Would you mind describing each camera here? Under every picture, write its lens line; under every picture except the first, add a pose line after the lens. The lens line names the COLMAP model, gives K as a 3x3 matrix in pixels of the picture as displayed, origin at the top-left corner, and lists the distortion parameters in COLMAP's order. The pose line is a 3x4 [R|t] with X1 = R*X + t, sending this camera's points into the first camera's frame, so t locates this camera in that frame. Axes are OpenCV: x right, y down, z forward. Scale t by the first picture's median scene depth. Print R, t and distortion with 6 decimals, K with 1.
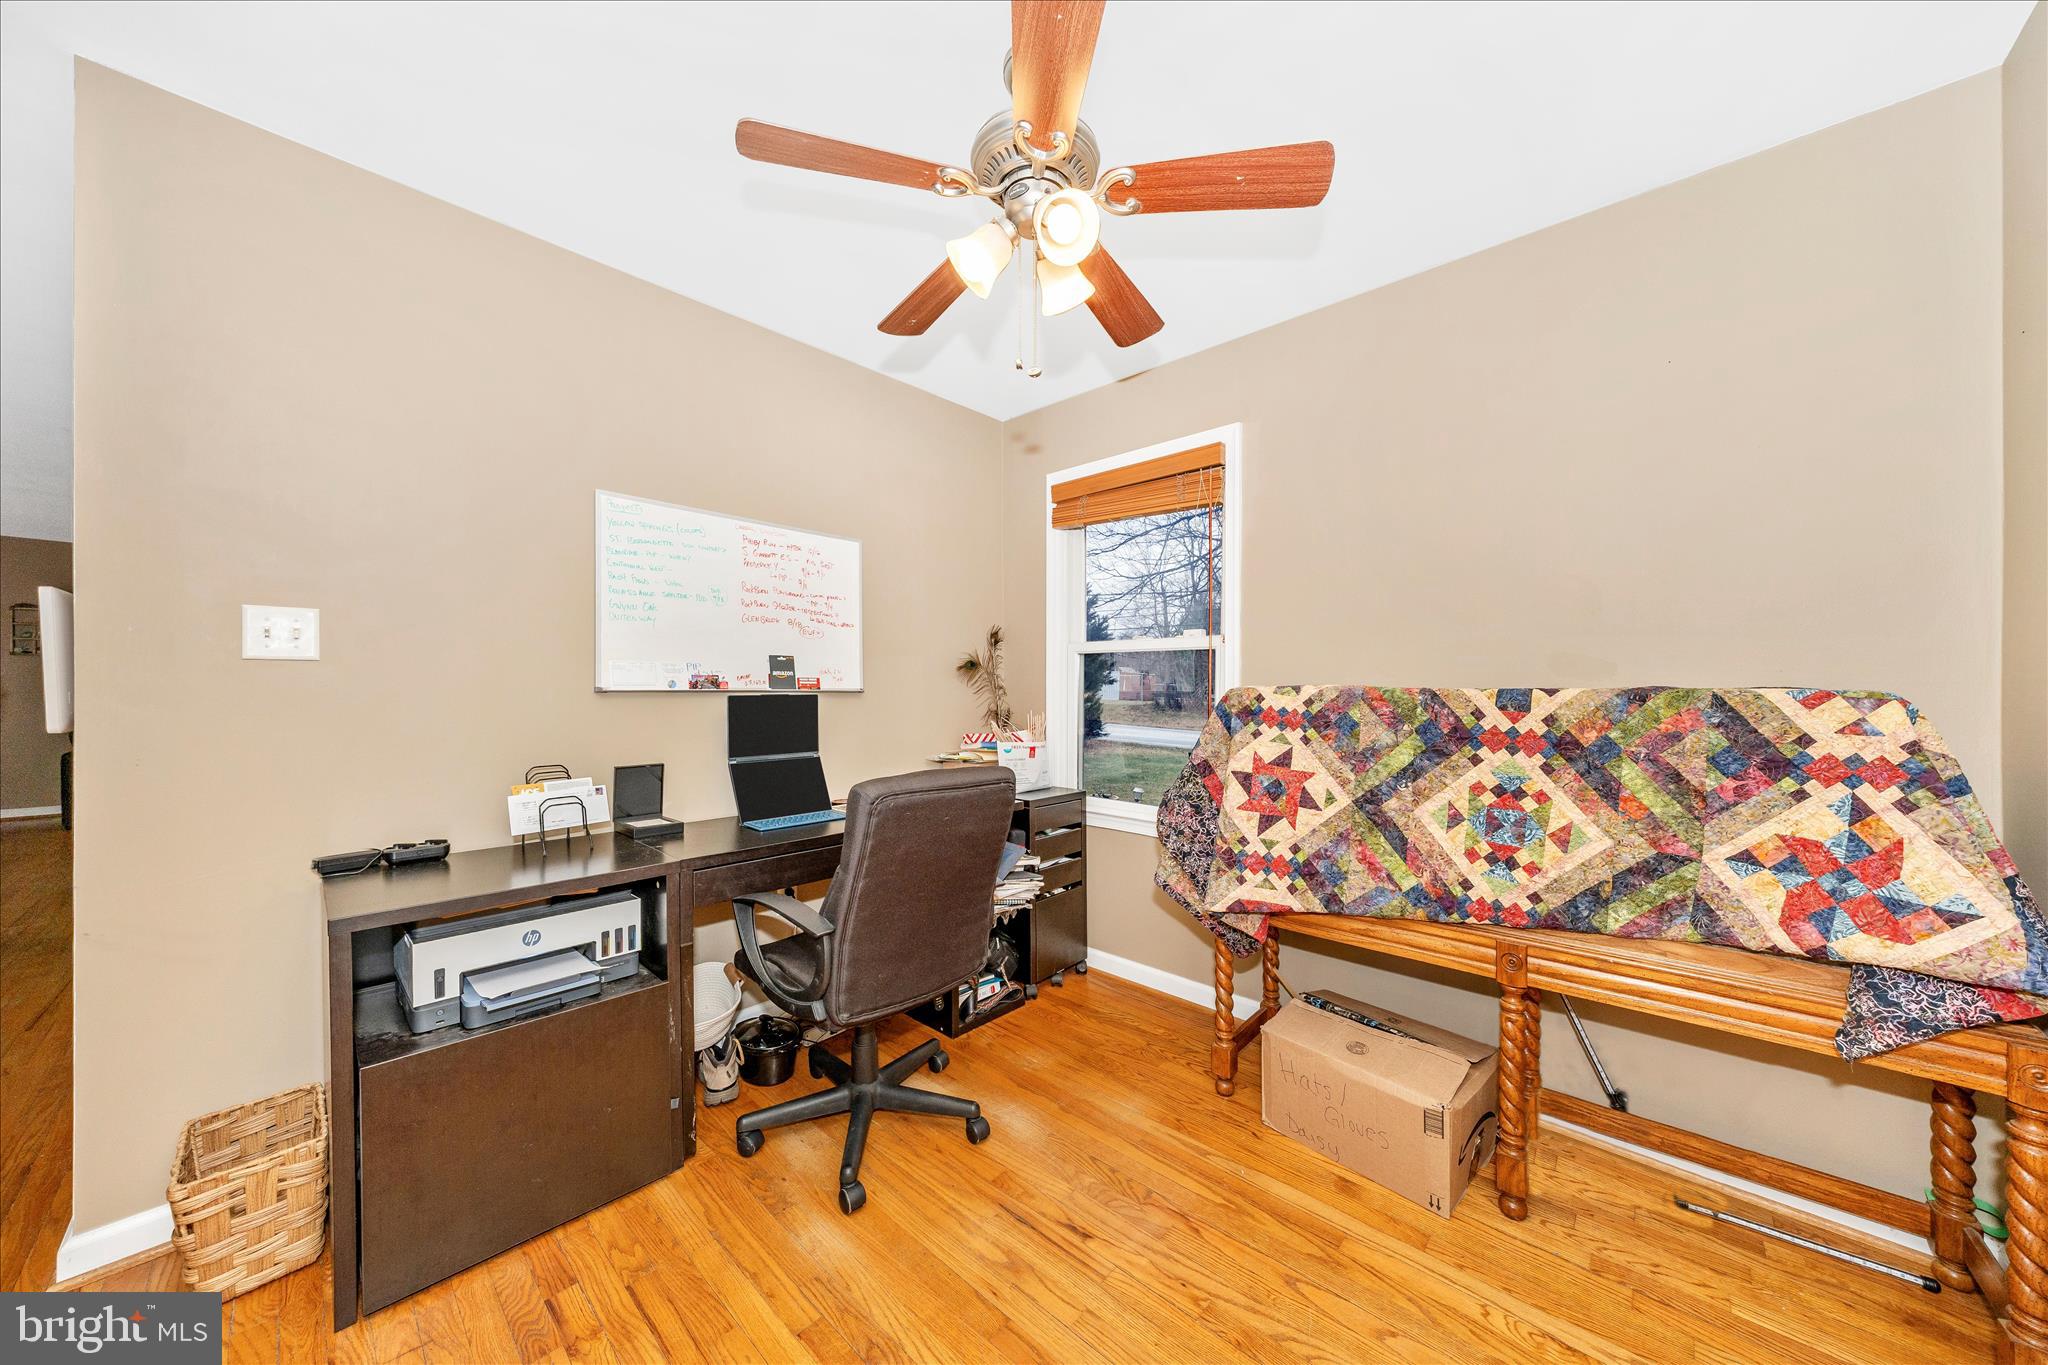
lens RADIAL K [[679.3, 0, 1022.8], [0, 679.3, 693.5], [0, 0, 1]] dist [-0.011073, -0.000075]
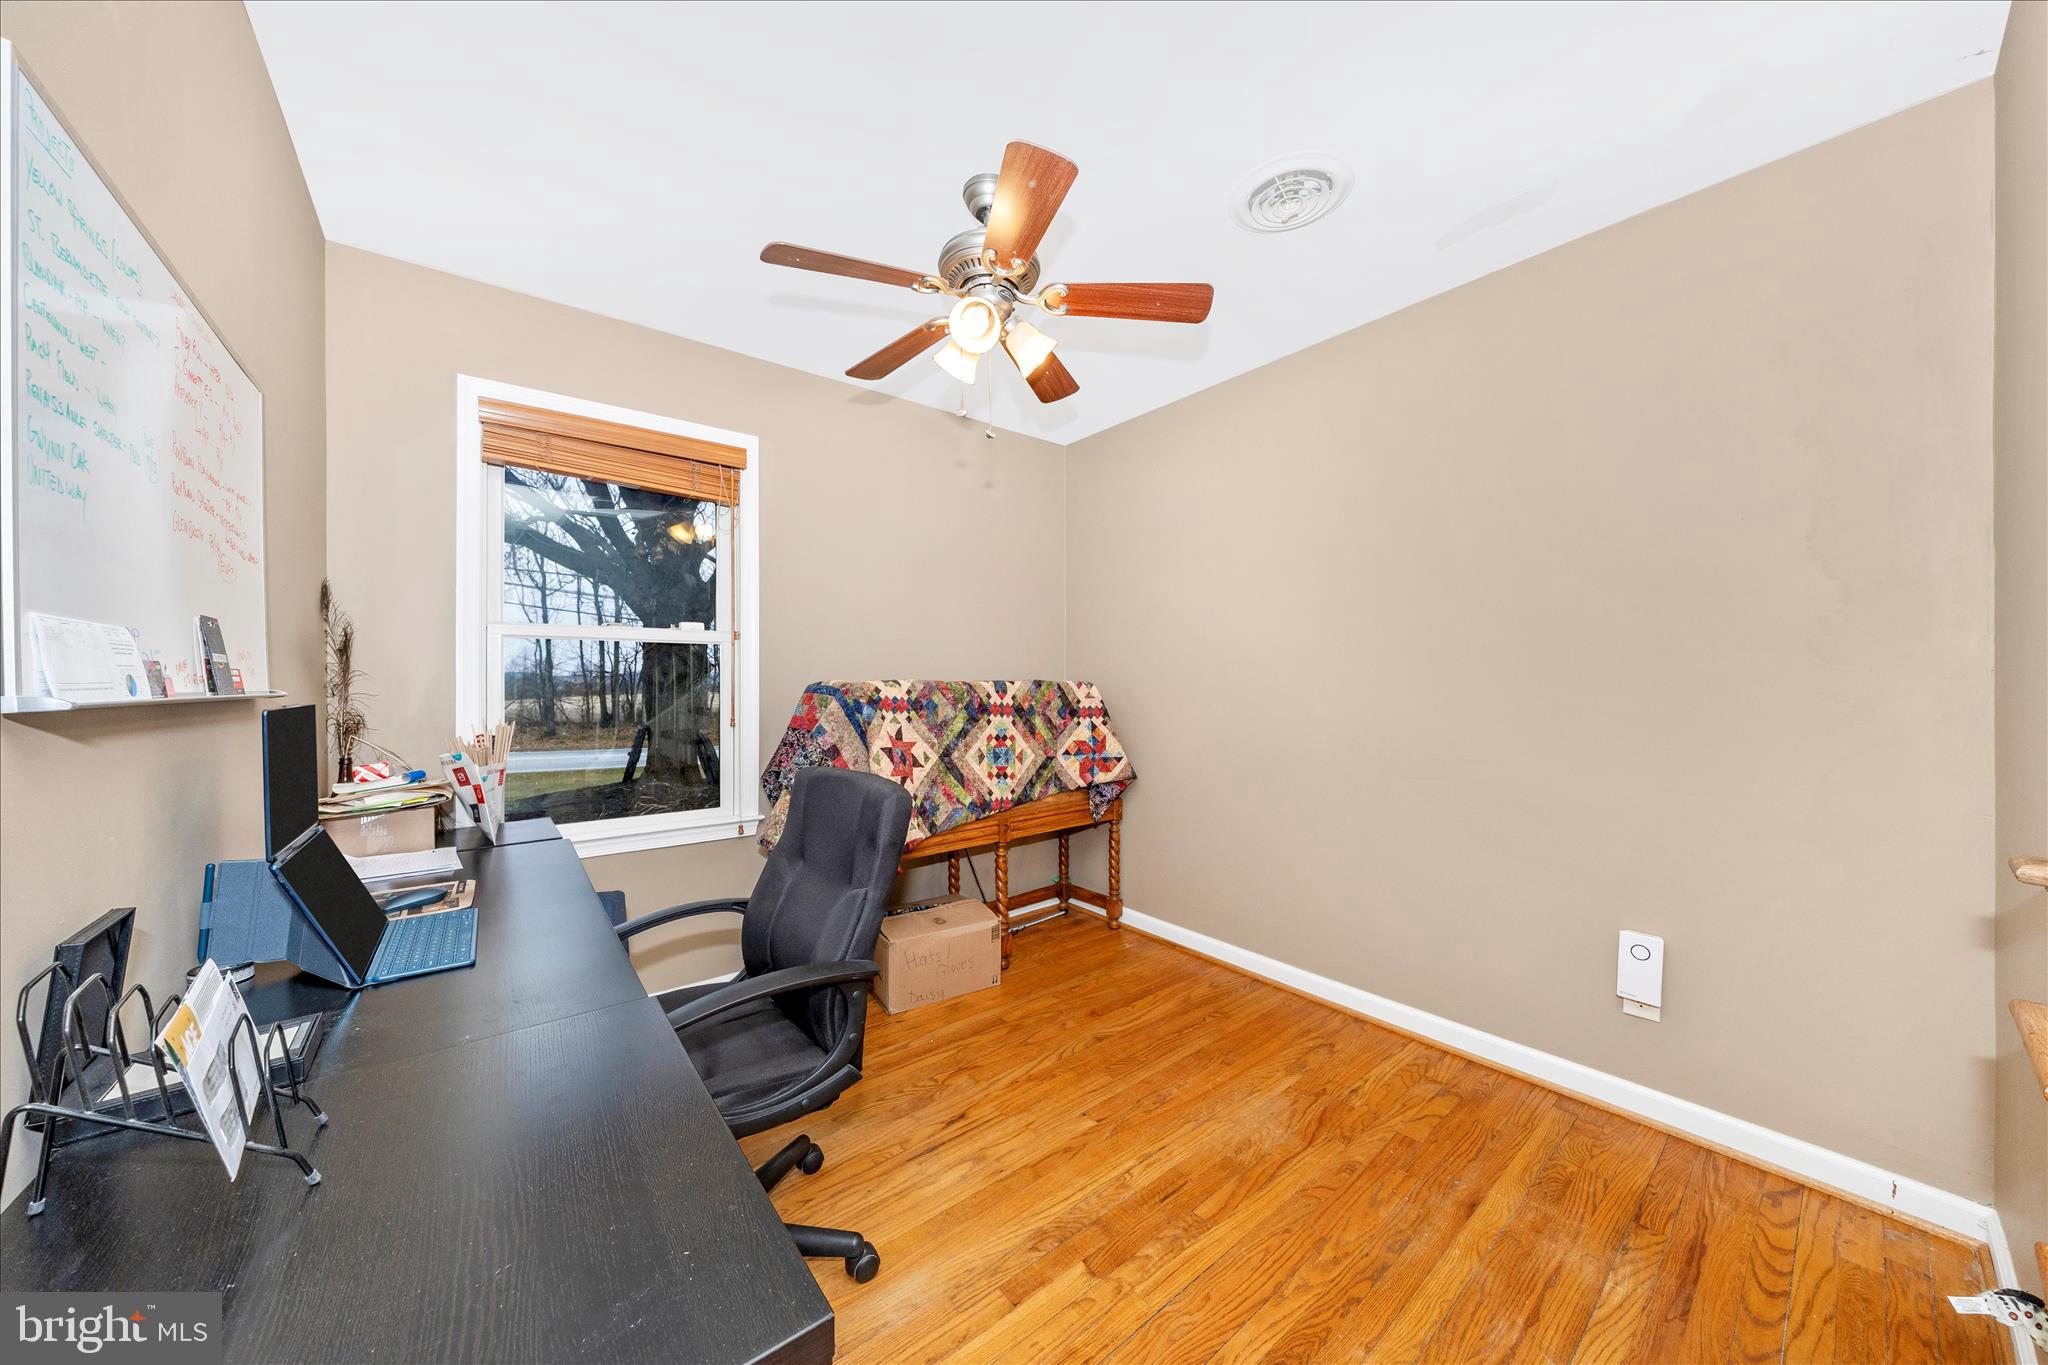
lens RADIAL K [[679.3, 0, 1023.3], [0, 679.3, 676.4], [0, 0, 1]] dist [-0.011073, -0.000075]
pose [[0.150868, -0.005627, 0.988538, -1.091776], [0.005722, 0.999972, 0.004819, -0.029073], [-0.988537, 0.004929, 0.150896, 0.658069]]
